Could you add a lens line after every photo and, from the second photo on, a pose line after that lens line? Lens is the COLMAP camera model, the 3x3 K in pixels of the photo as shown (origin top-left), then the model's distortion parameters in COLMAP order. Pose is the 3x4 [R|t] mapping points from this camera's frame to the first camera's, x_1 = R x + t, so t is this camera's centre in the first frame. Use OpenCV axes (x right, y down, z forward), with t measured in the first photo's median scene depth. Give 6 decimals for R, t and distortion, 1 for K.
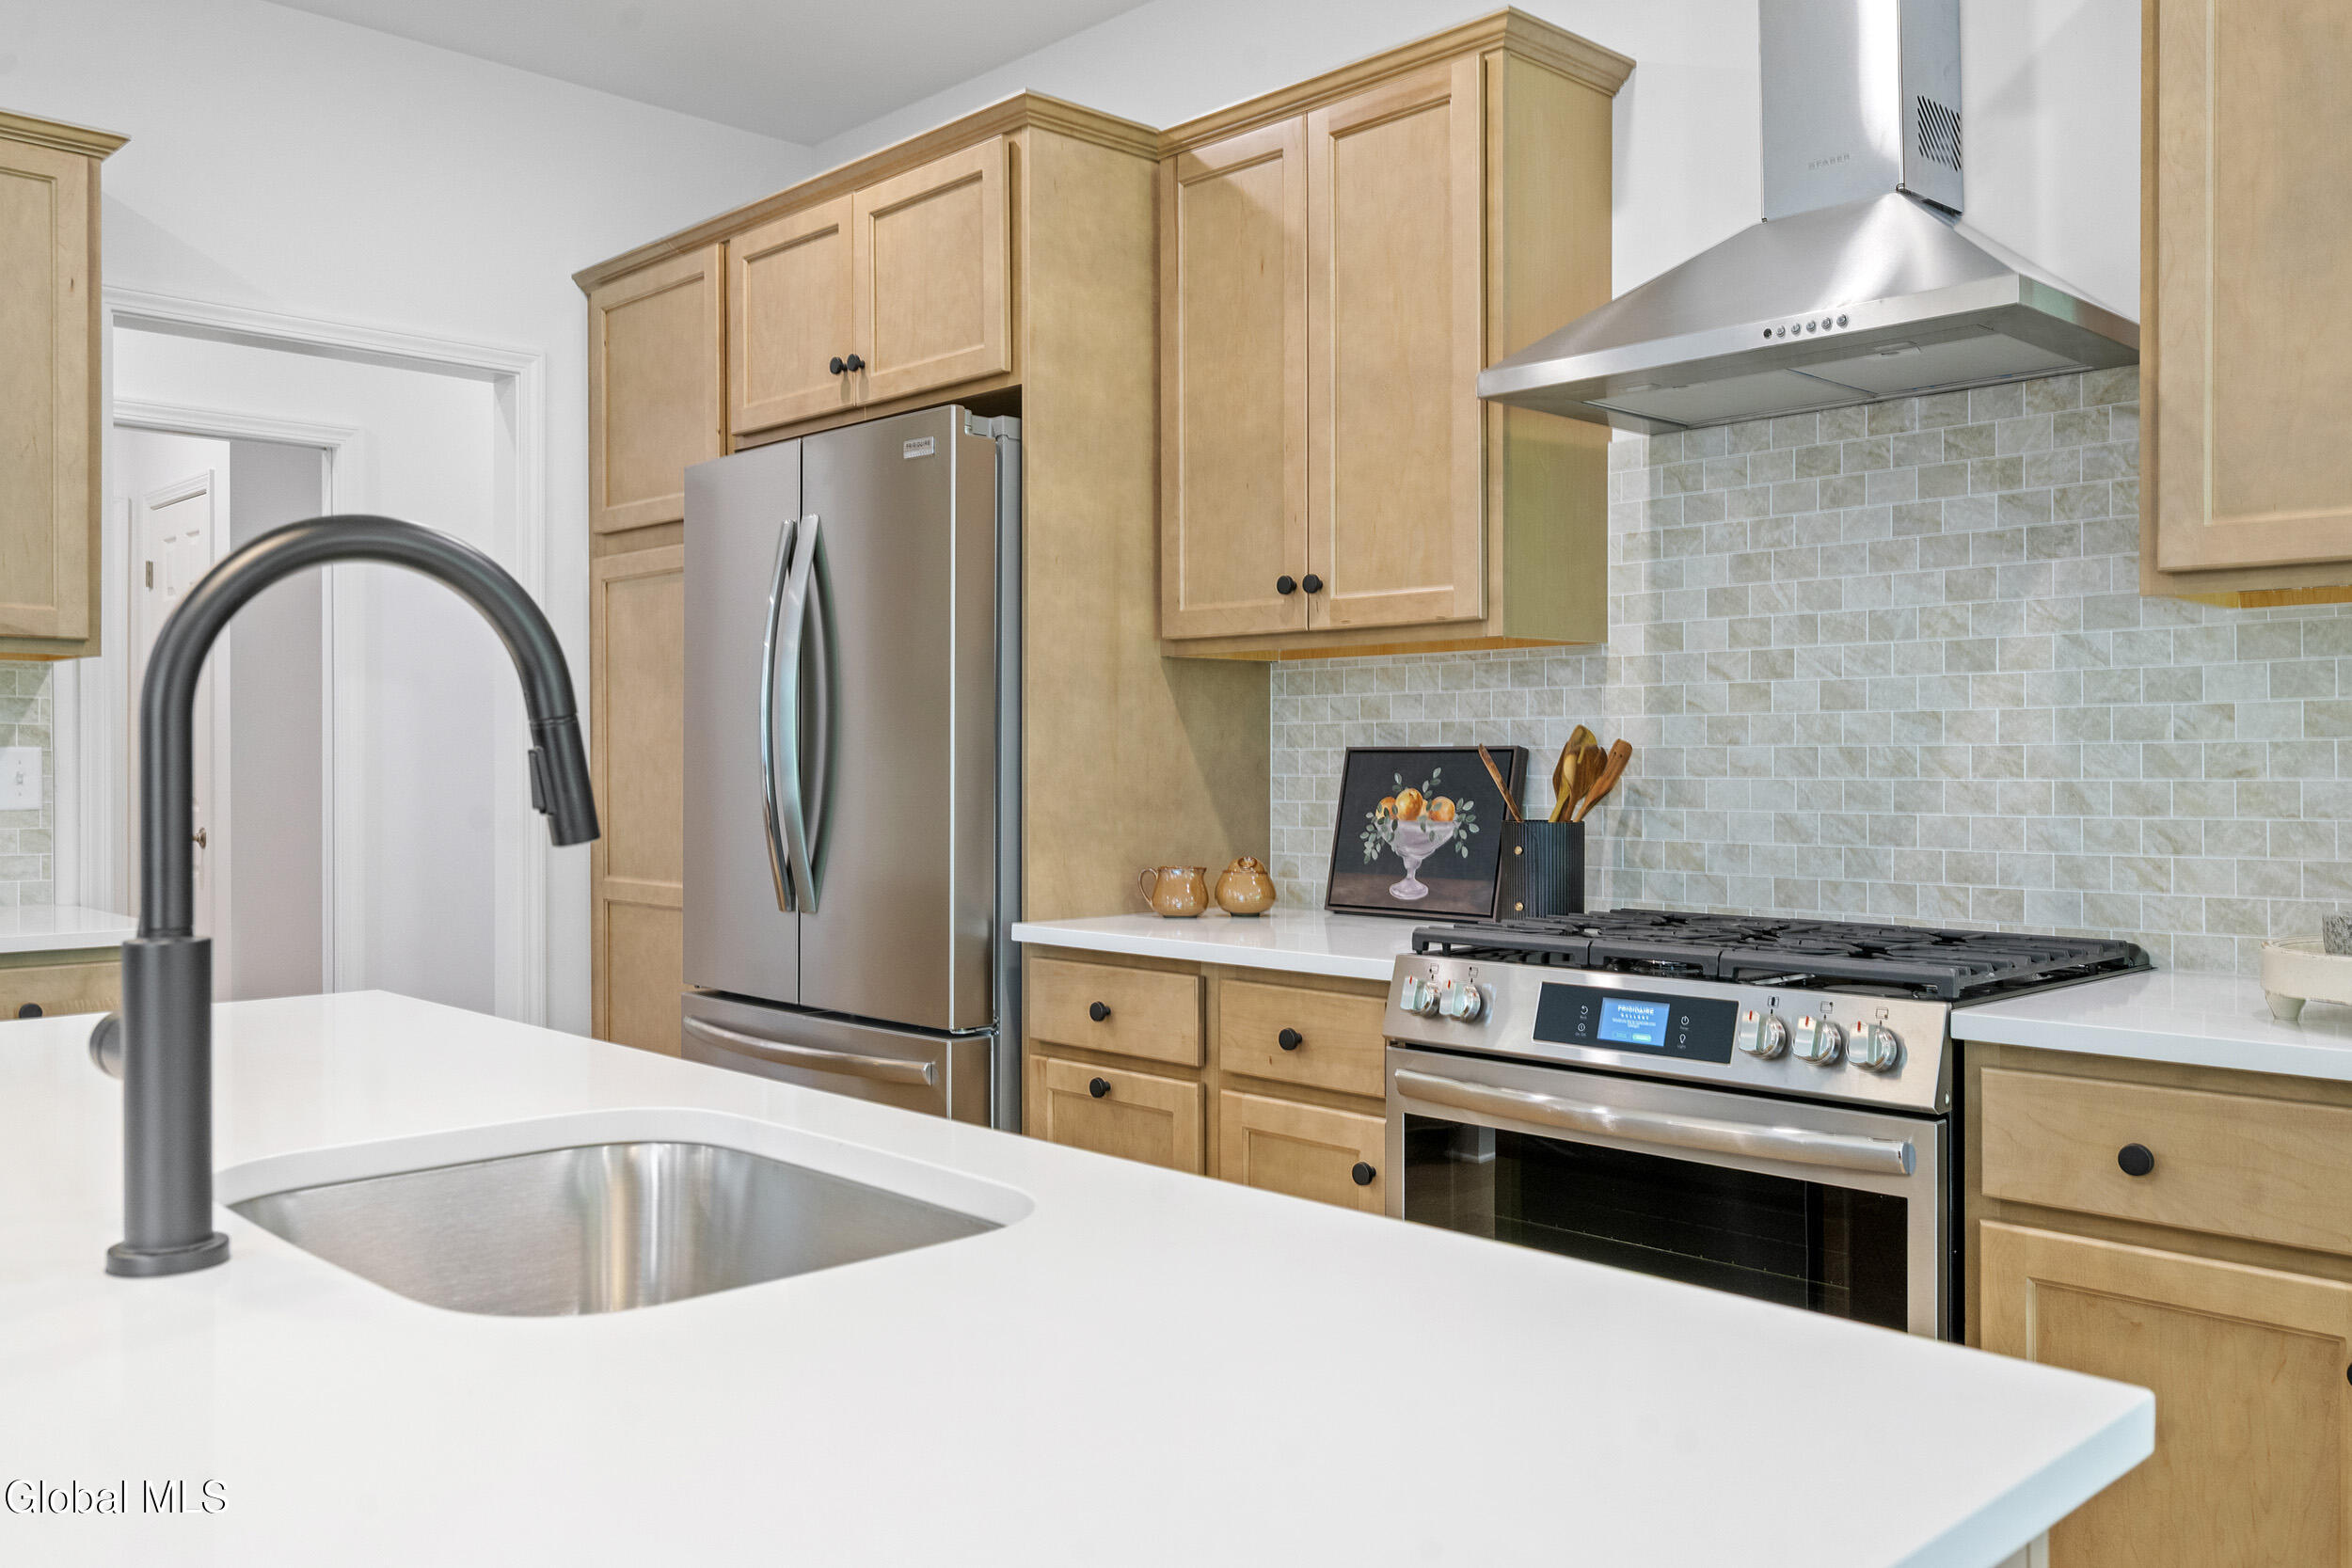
lens RADIAL K [[1852.3, 0, 1174.5], [0, 1852.3, 781.0], [0, 0, 1]] dist [0.006094, -0.003583]
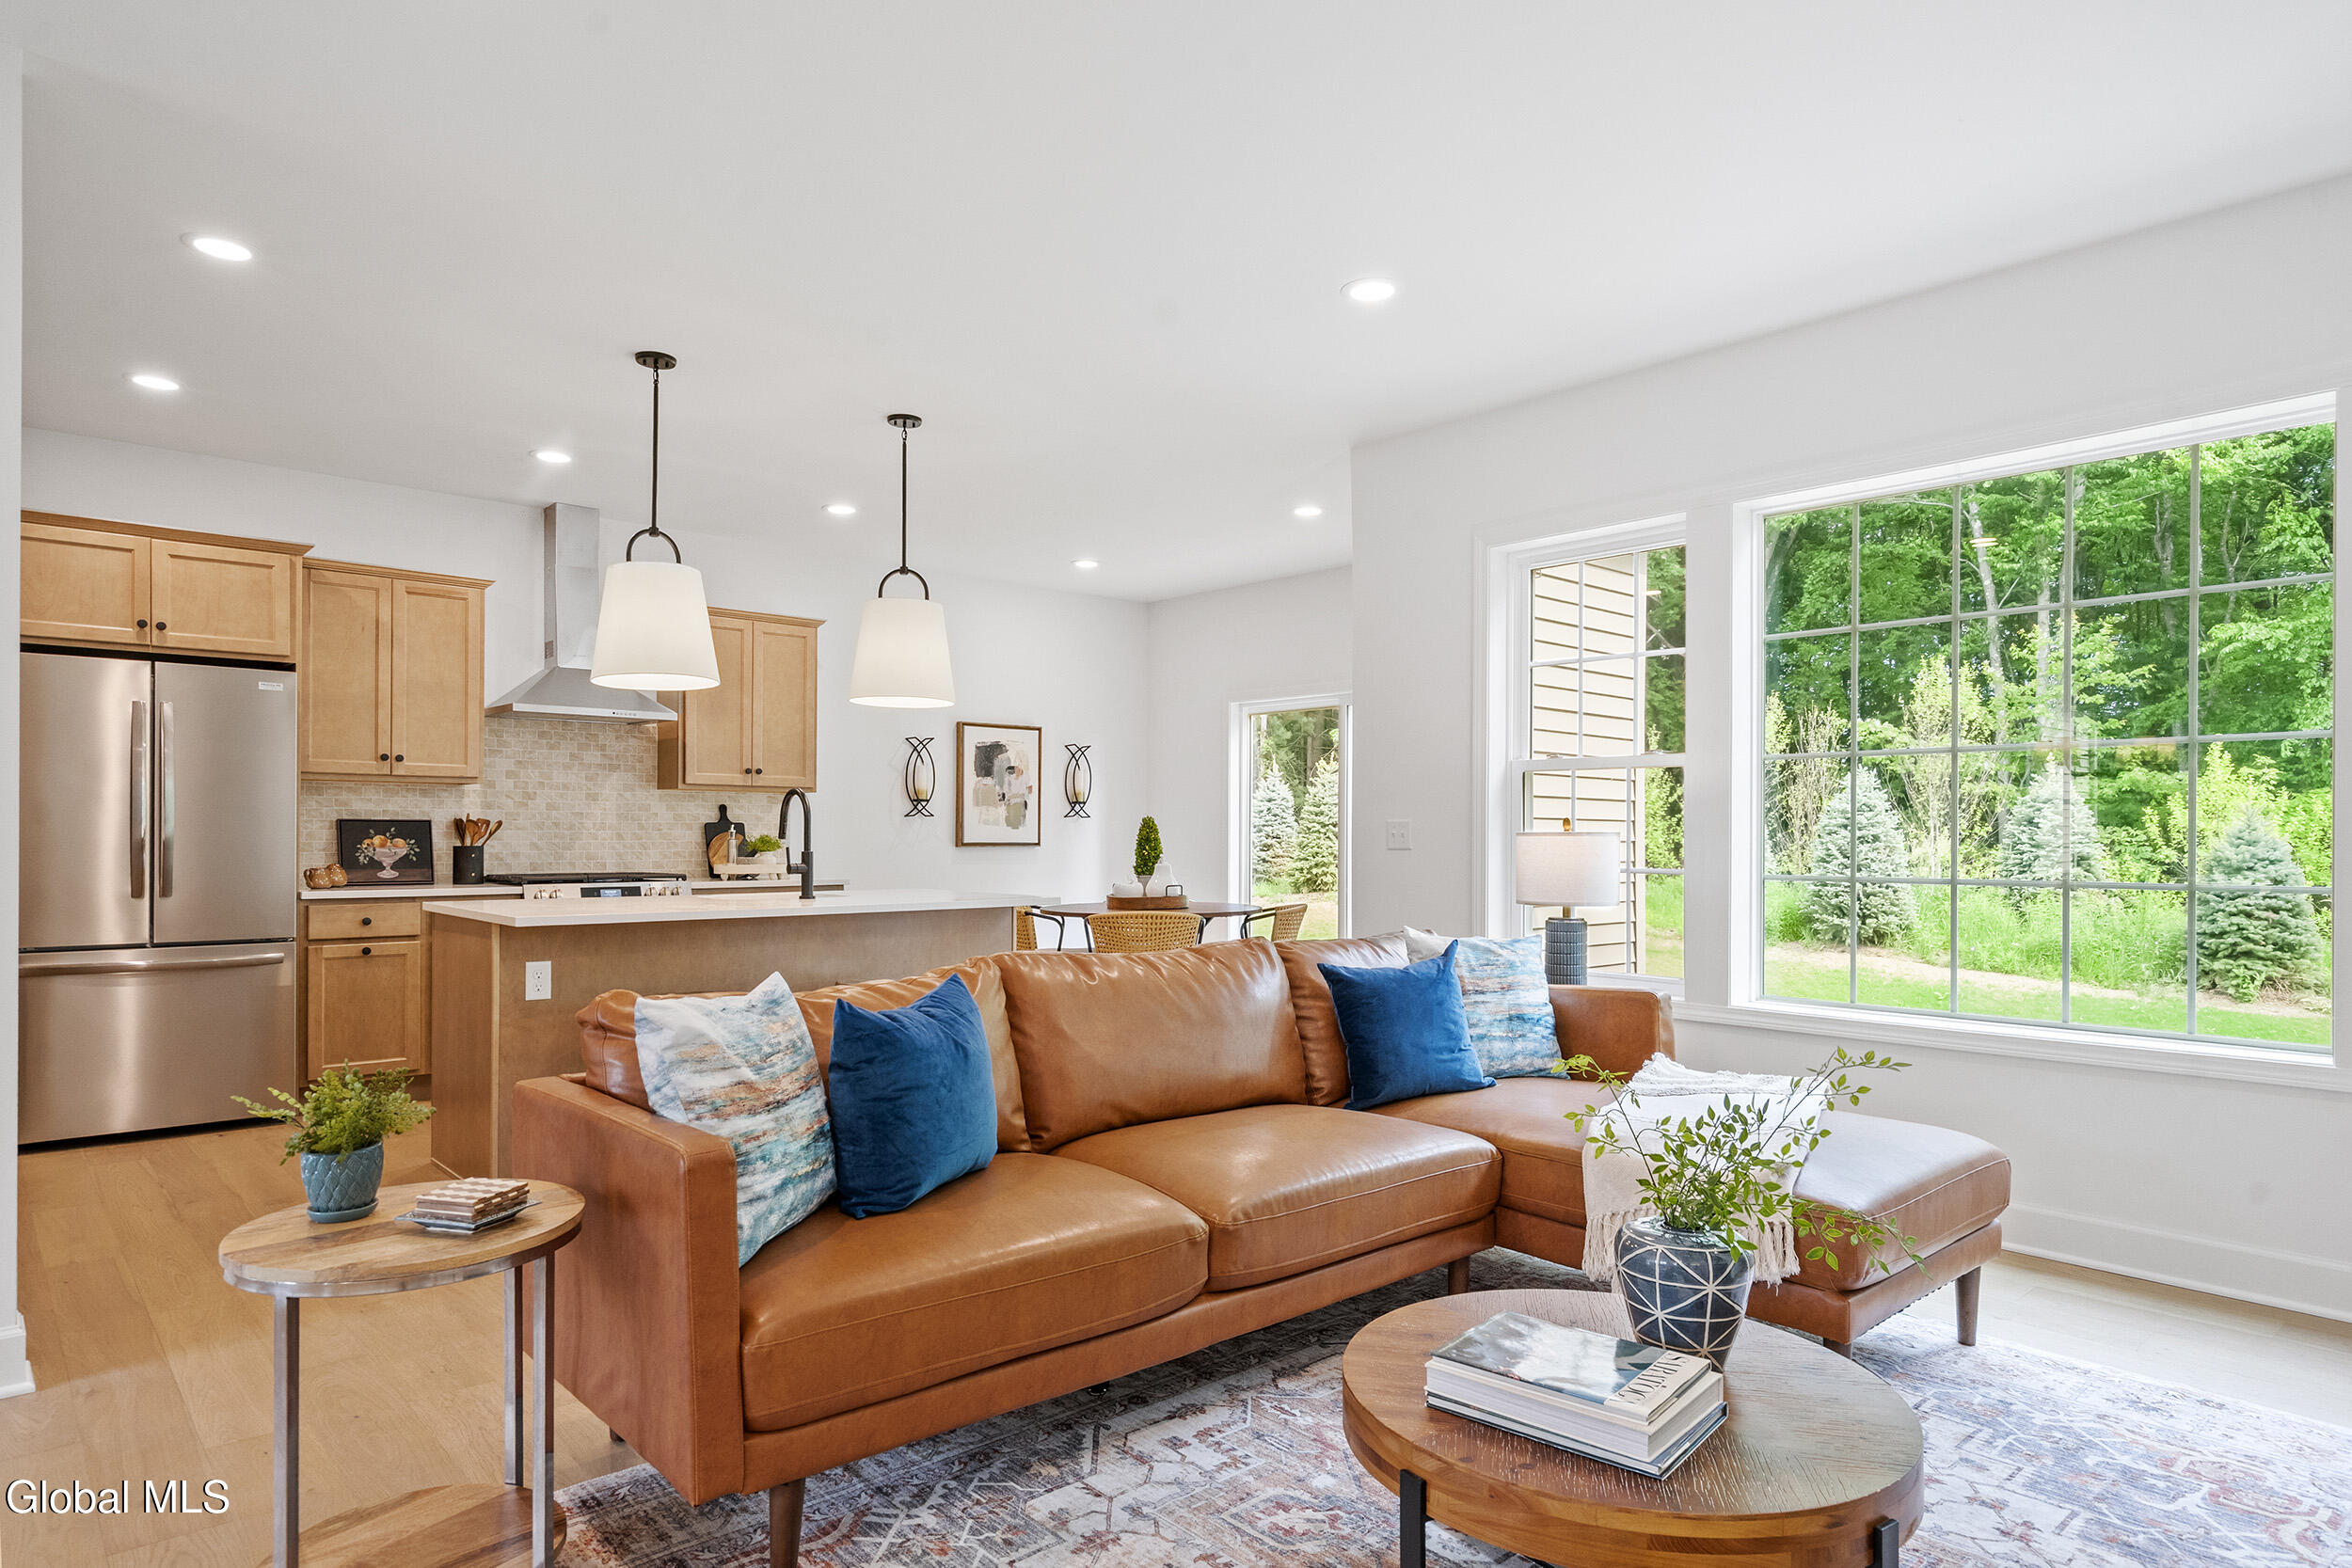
lens RADIAL K [[1352.6, 0, 1157.1], [0, 1352.6, 840.7], [0, 0, 1]] dist [0.008354, 0.001017]
pose [[0.033470, -0.004427, 0.999430, -1.976142], [0.004545, 0.999981, 0.004277, 0.009962], [-0.999429, 0.004399, 0.033489, -0.165504]]
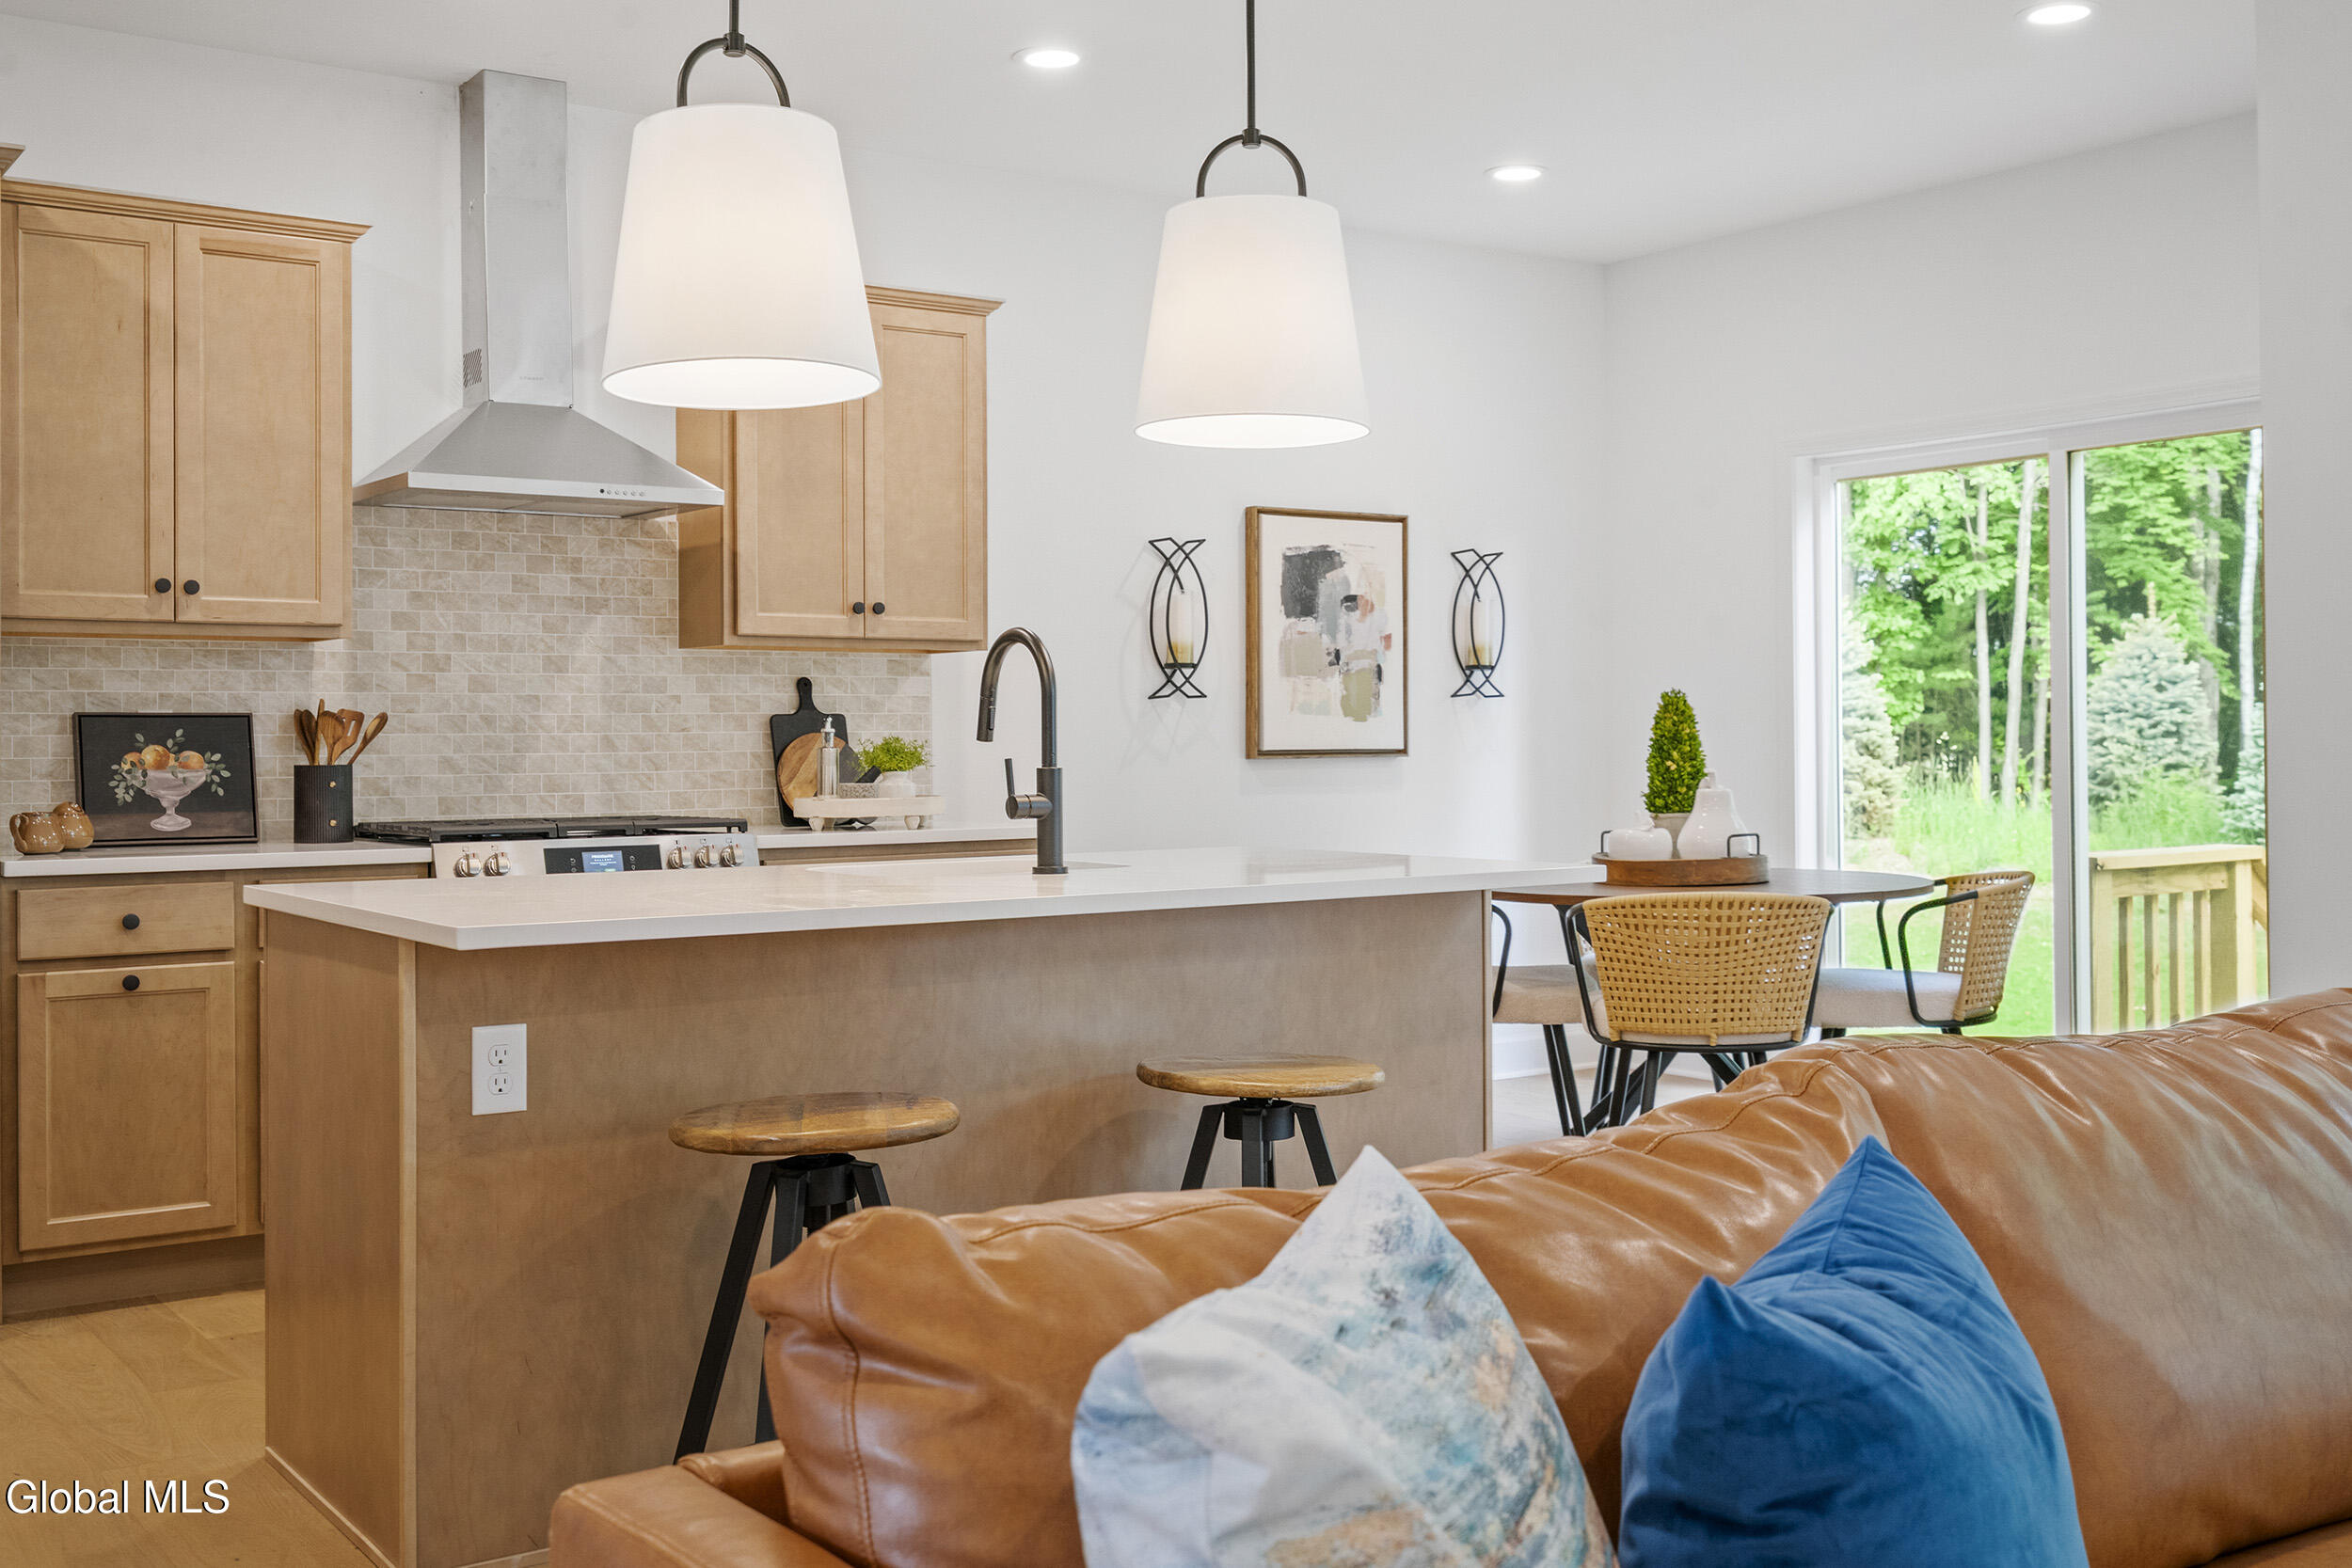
lens RADIAL K [[2346.2, 0, 1150.9], [0, 2346.2, 736.8], [0, 0, 1]] dist [0.006034, 0.000000]
pose [[0.152345, 0.000872, 0.988327, -1.571188], [0.015891, 0.999868, -0.003331, 0.017011], [-0.988200, 0.016213, 0.152311, 0.084664]]
